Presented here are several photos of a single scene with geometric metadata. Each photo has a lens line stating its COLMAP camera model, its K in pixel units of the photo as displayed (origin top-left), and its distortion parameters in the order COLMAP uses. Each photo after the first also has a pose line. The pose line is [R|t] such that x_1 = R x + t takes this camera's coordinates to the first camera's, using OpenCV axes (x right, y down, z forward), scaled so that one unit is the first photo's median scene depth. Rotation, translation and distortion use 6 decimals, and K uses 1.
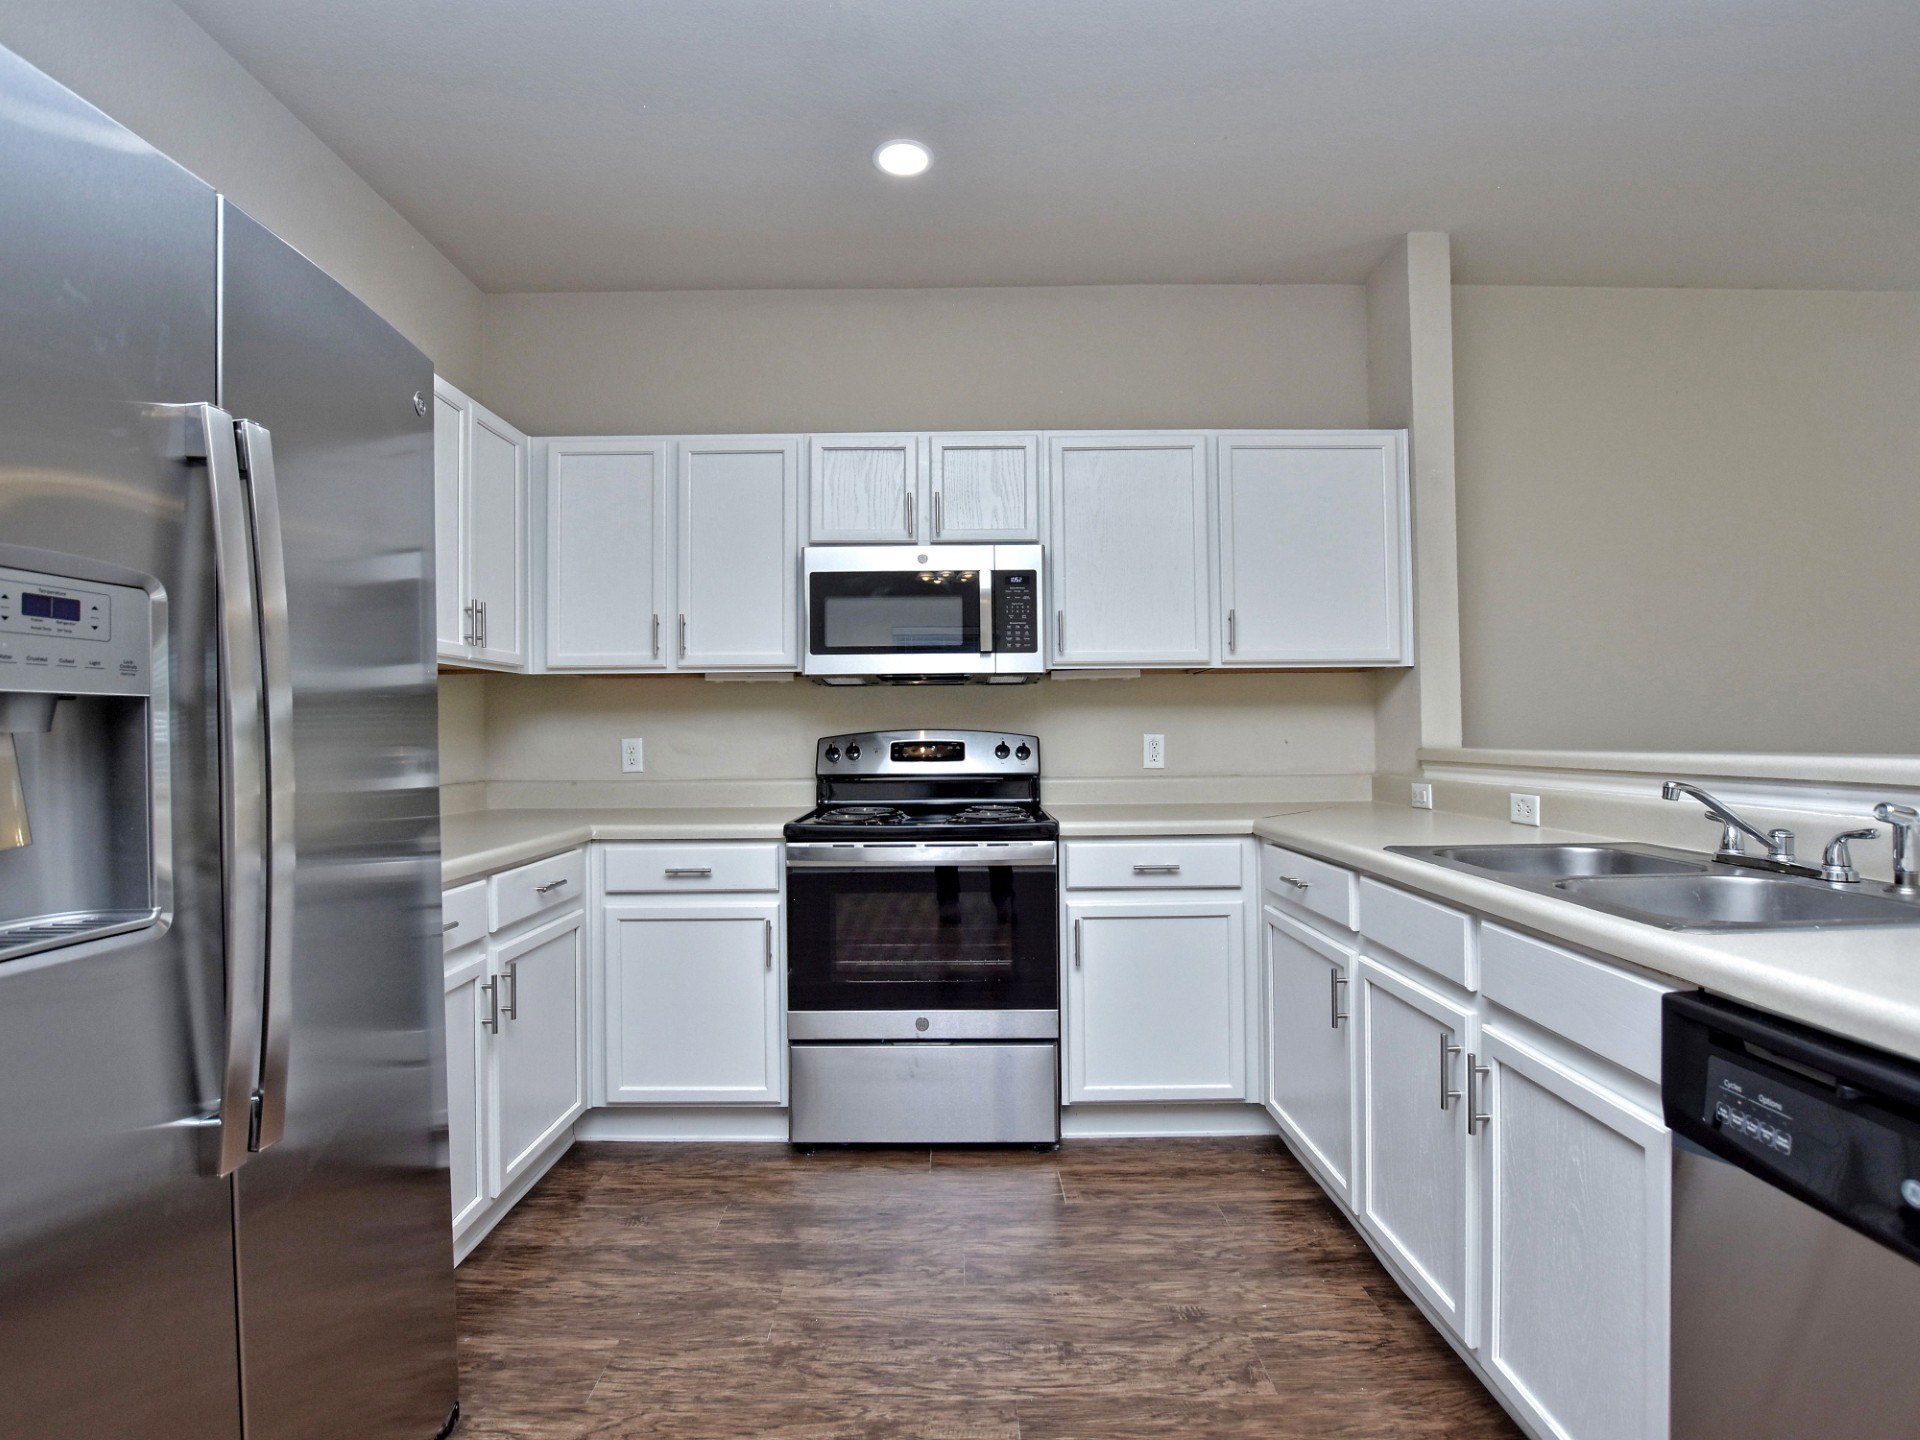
lens RADIAL K [[949.7, 0, 954.3], [0, 949.7, 725.4], [0, 0, 1]] dist [-0.030725, -0.000059]
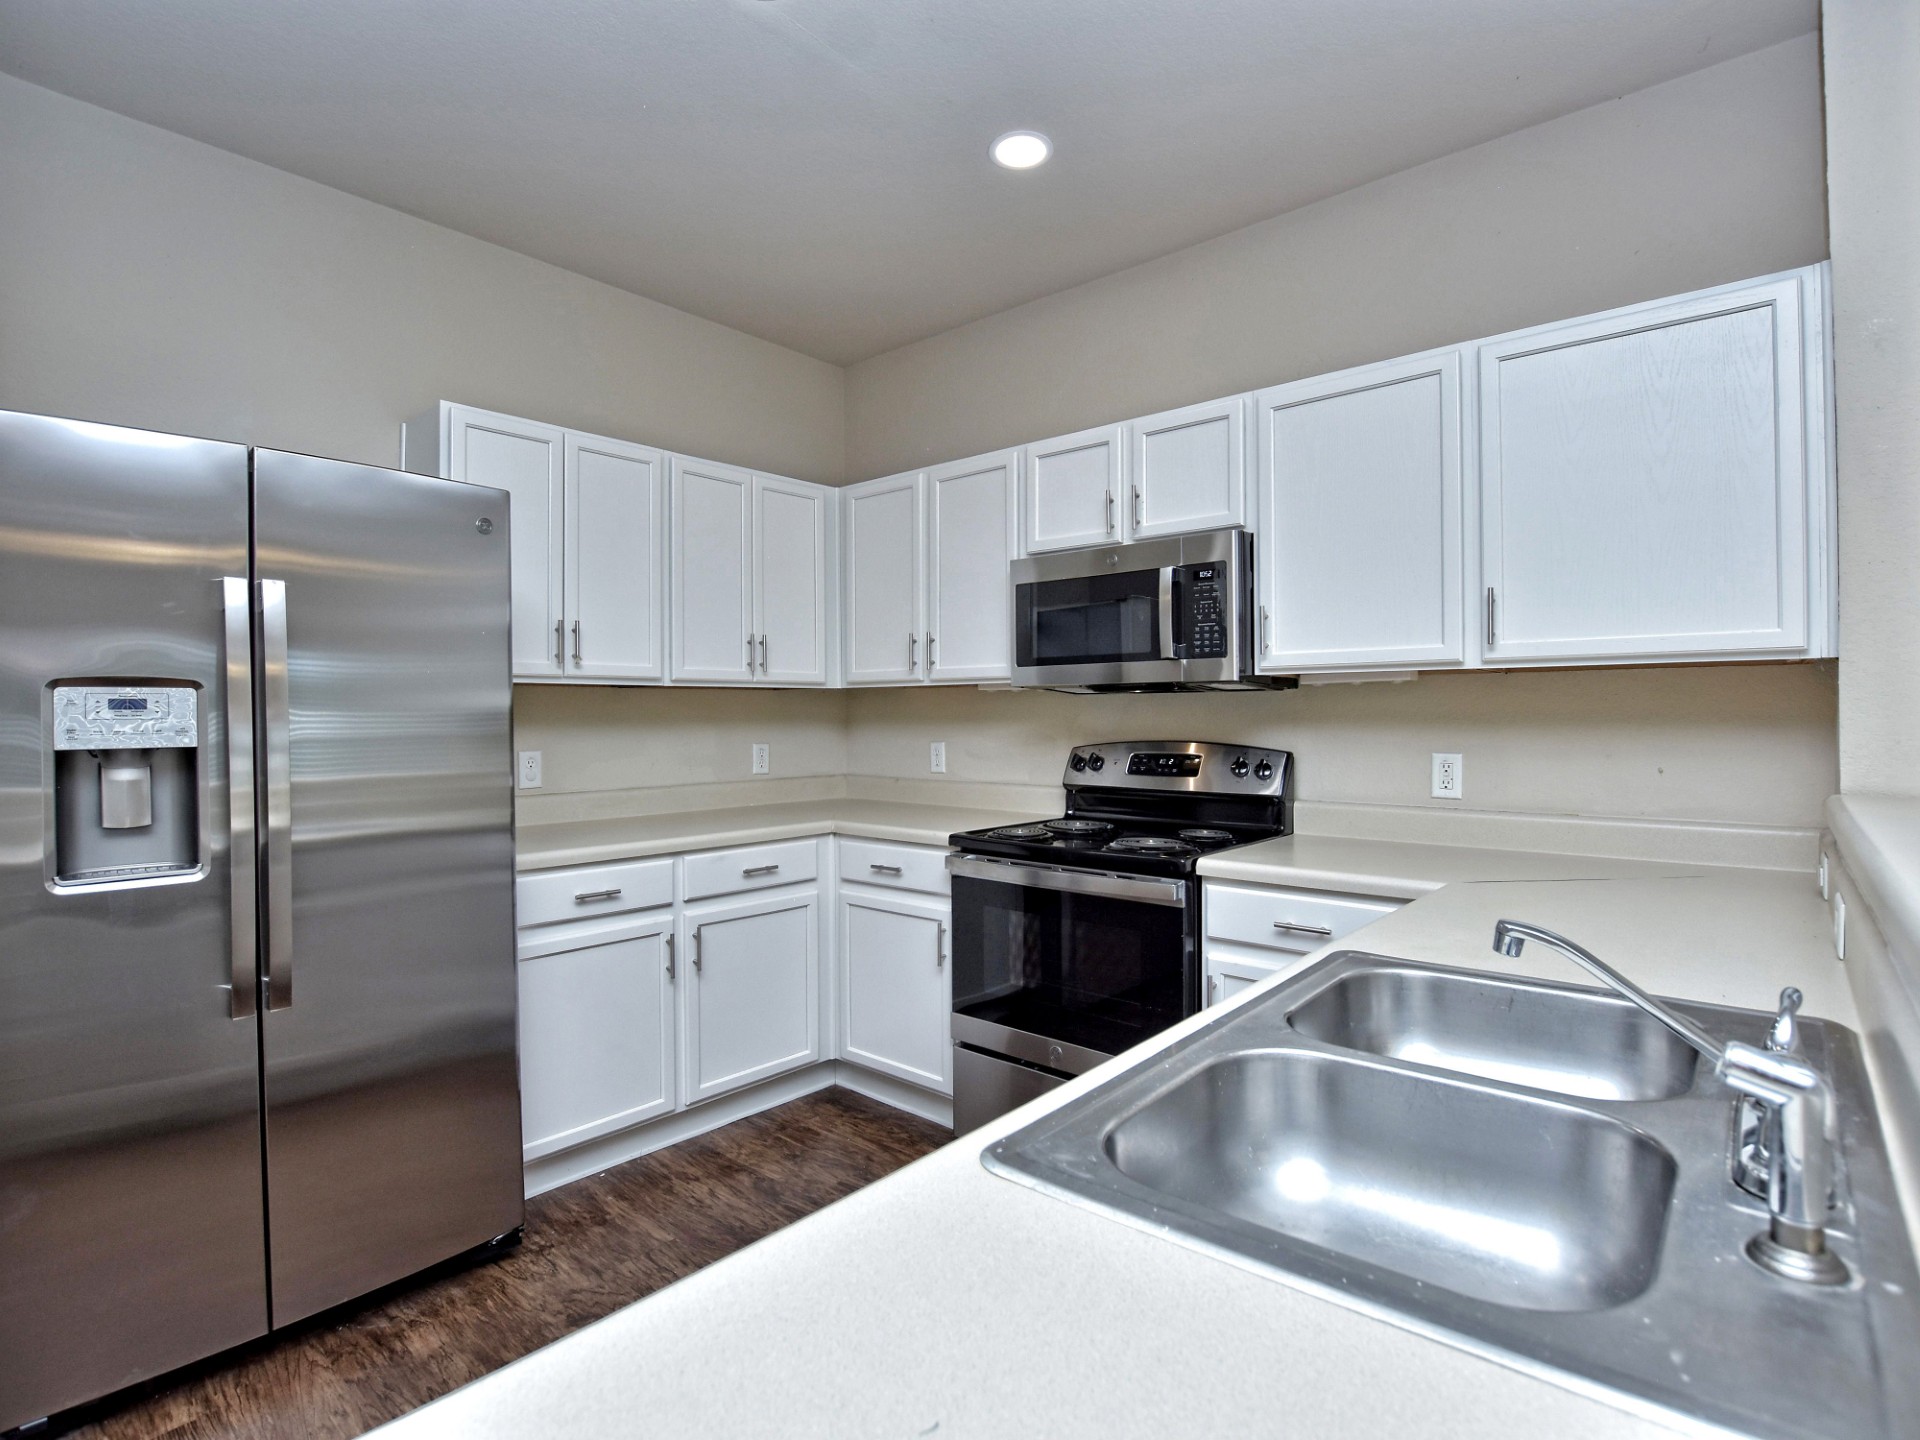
lens RADIAL K [[949.7, 0, 940.9], [0, 949.7, 730.3], [0, 0, 1]] dist [-0.030725, -0.000059]
pose [[0.754817, 0.015307, -0.655756, 0.452174], [0.002735, 0.999646, 0.026482, -0.034526], [0.655929, -0.021783, 0.754508, 0.186042]]
